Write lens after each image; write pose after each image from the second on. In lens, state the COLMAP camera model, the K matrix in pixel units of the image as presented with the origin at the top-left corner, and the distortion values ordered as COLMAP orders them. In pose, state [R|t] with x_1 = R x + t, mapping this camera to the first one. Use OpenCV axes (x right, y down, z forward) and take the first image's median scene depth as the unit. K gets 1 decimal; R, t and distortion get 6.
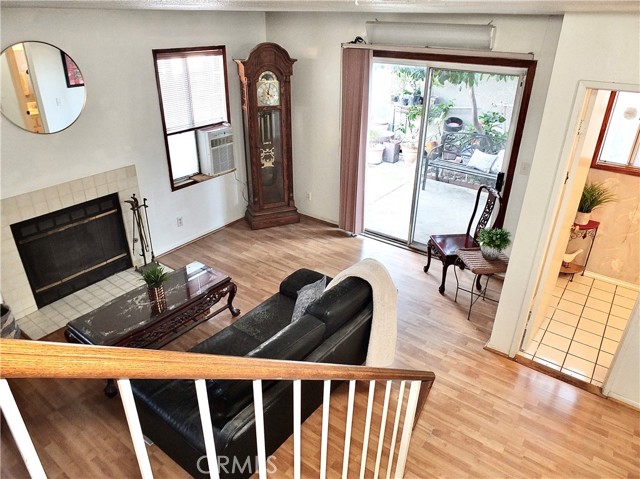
lens RADIAL K [[436.7, 0, 320.0], [0, 436.7, 239.5], [0, 0, 1]] dist [-0.036661, -0.001507]
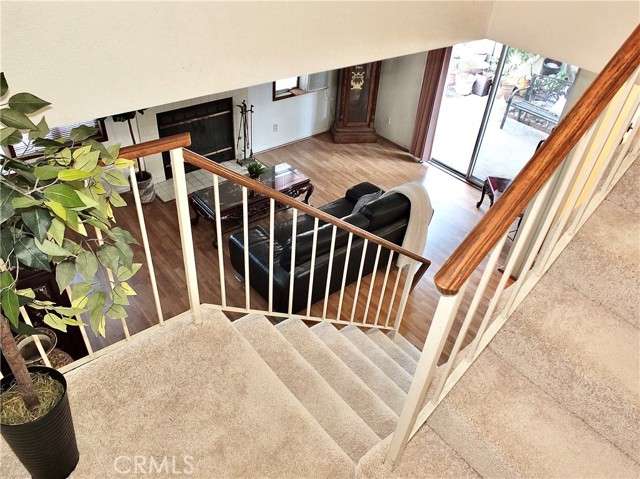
lens RADIAL K [[474.5, 0, 320.0], [0, 474.5, 239.5], [0, 0, 1]] dist [-0.004150, -0.002014]
pose [[0.970279, 0.185645, -0.155222, 0.058729], [-0.154515, 0.968955, 0.193008, -0.013196], [0.186234, -0.163288, 0.968842, -0.304253]]
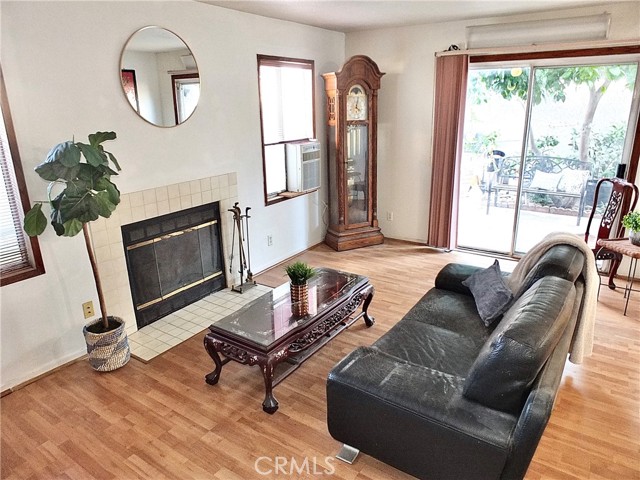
lens RADIAL K [[436.7, 0, 320.0], [0, 436.7, 240.0], [0, 0, 1]] dist [-0.036661, -0.001507]
pose [[0.998409, -0.043890, 0.035404, -0.259238], [0.048961, 0.986199, -0.158156, 0.114589], [-0.027974, 0.159638, 0.986779, 0.086330]]
